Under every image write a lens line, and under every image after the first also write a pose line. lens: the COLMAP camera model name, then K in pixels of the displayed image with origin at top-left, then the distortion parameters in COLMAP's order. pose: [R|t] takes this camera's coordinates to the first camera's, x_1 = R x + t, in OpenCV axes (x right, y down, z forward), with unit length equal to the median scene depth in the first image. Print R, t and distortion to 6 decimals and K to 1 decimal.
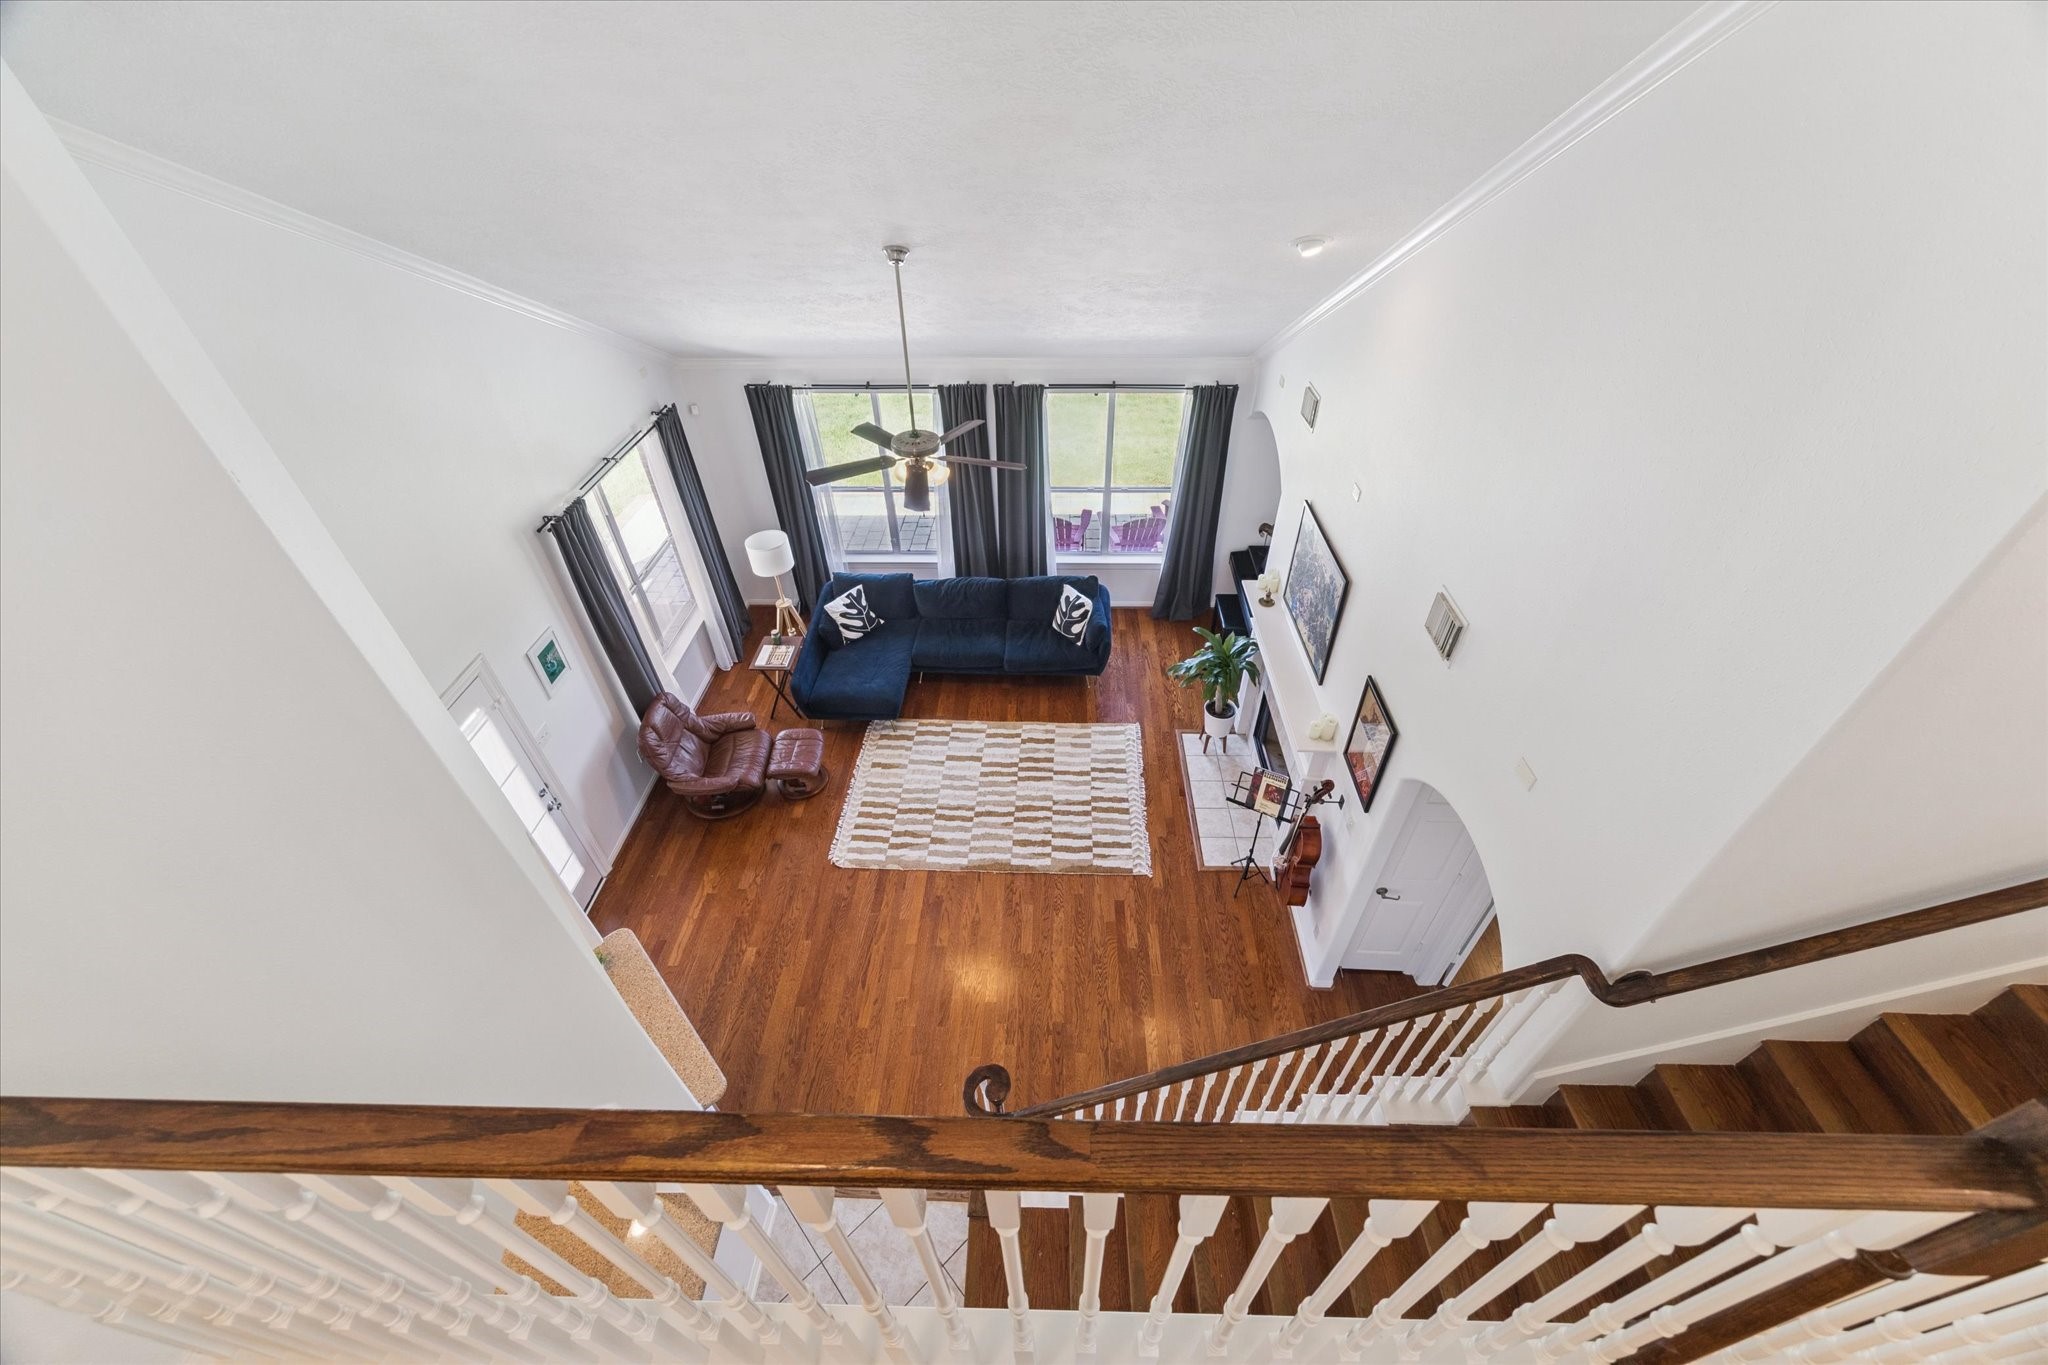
lens RADIAL K [[799.0, 0, 1036.1], [0, 799.0, 700.7], [0, 0, 1]] dist [-0.000740, 0.000002]
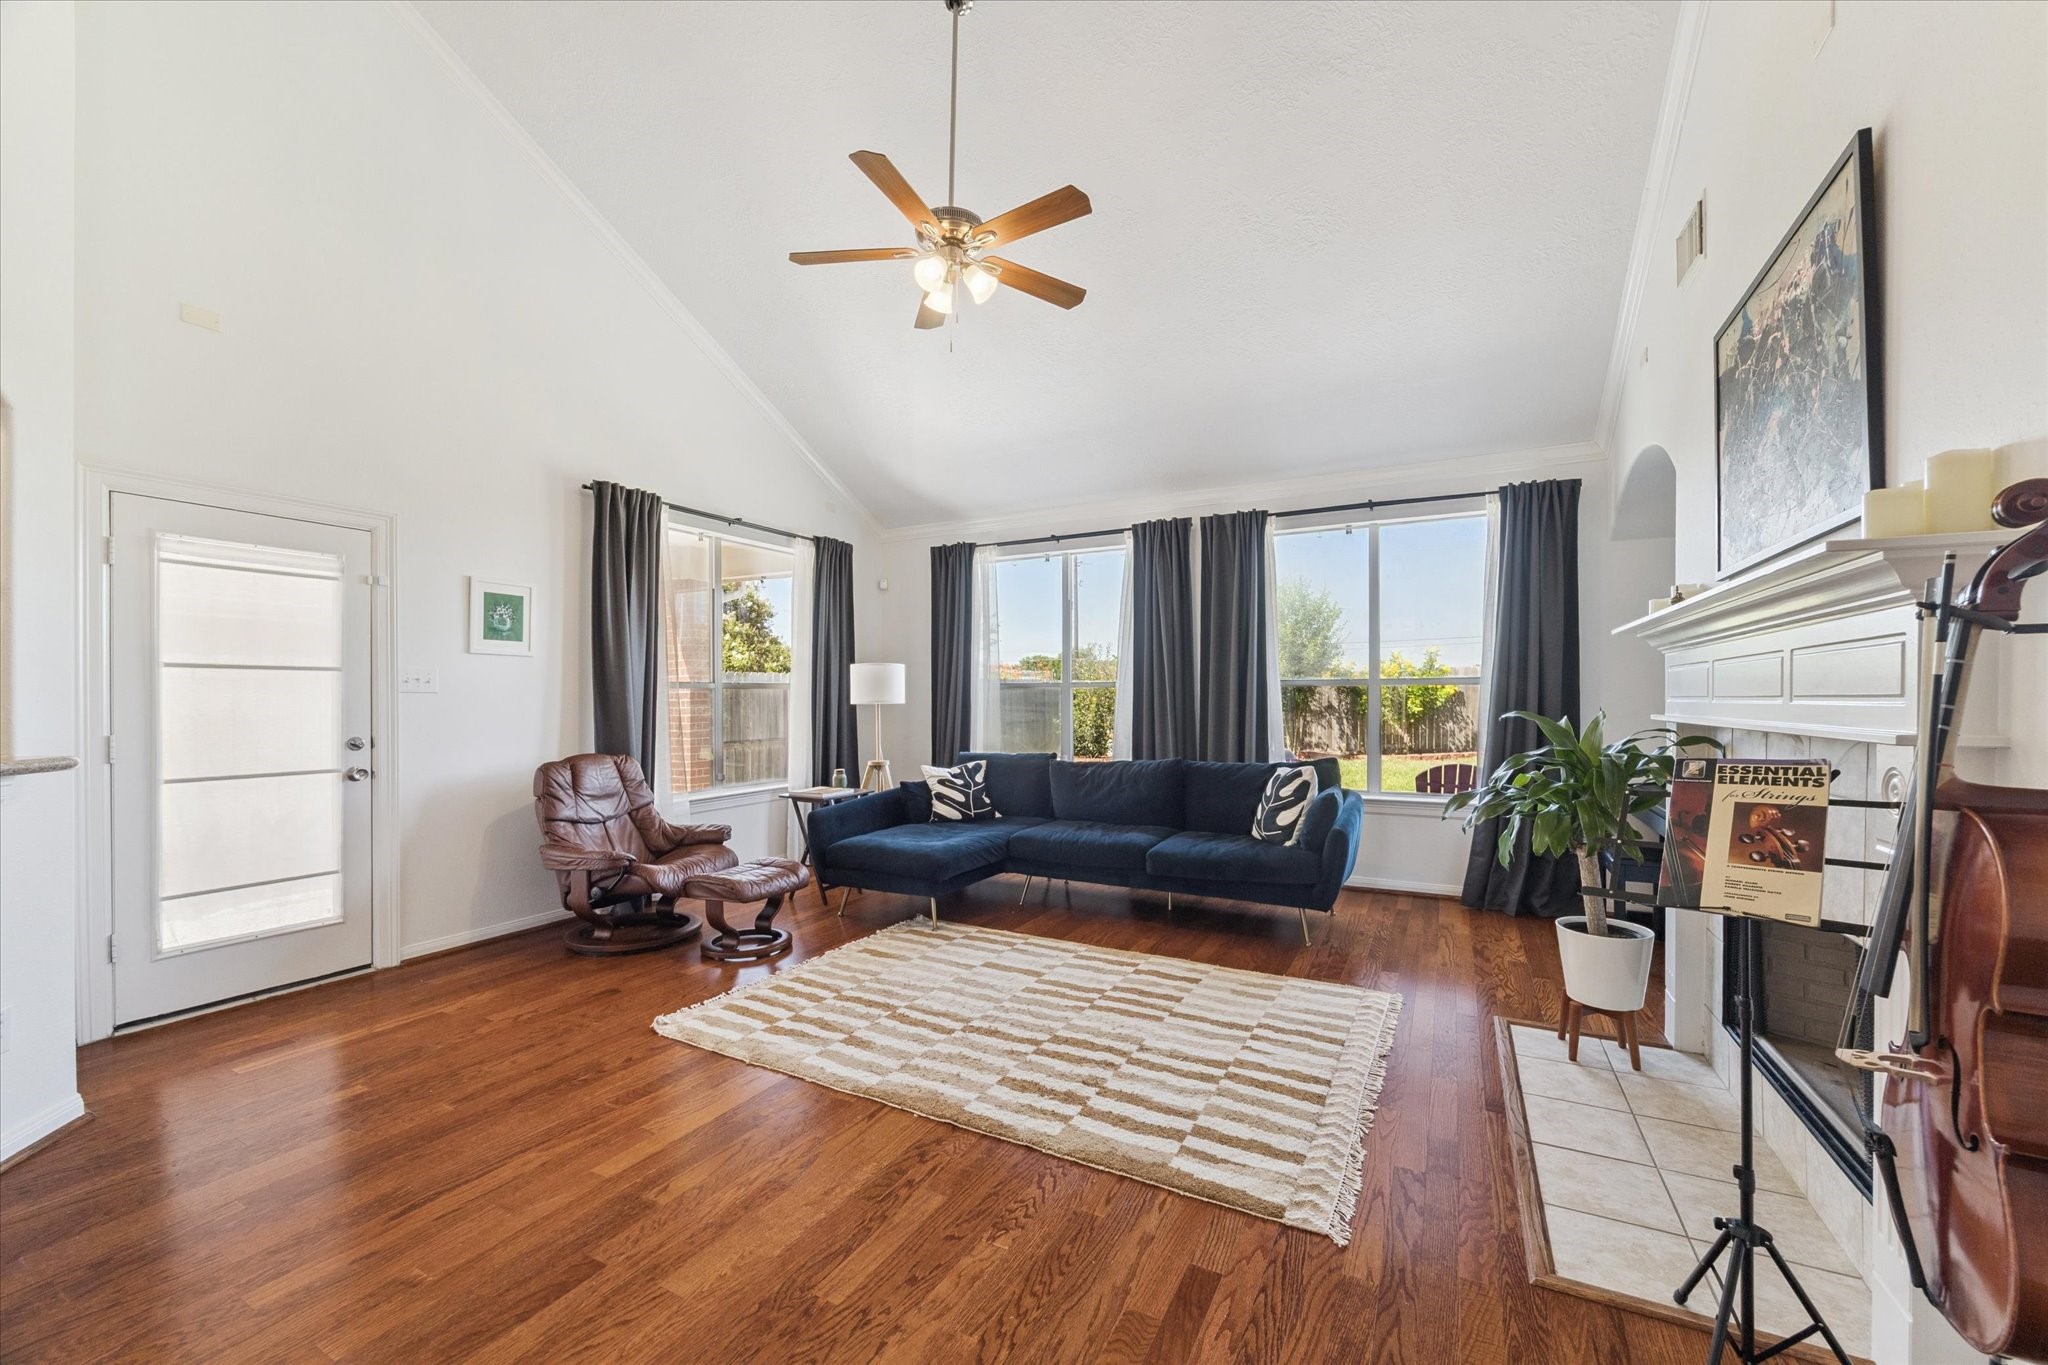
lens RADIAL K [[799.0, 0, 1036.1], [0, 799.0, 700.7], [0, 0, 1]] dist [-0.000740, 0.000002]
pose [[0.896587, 0.009961, -0.442755, 0.158168], [-0.298329, 0.752465, -0.587193, 0.254997], [0.327309, 0.658557, 0.677623, 0.580418]]
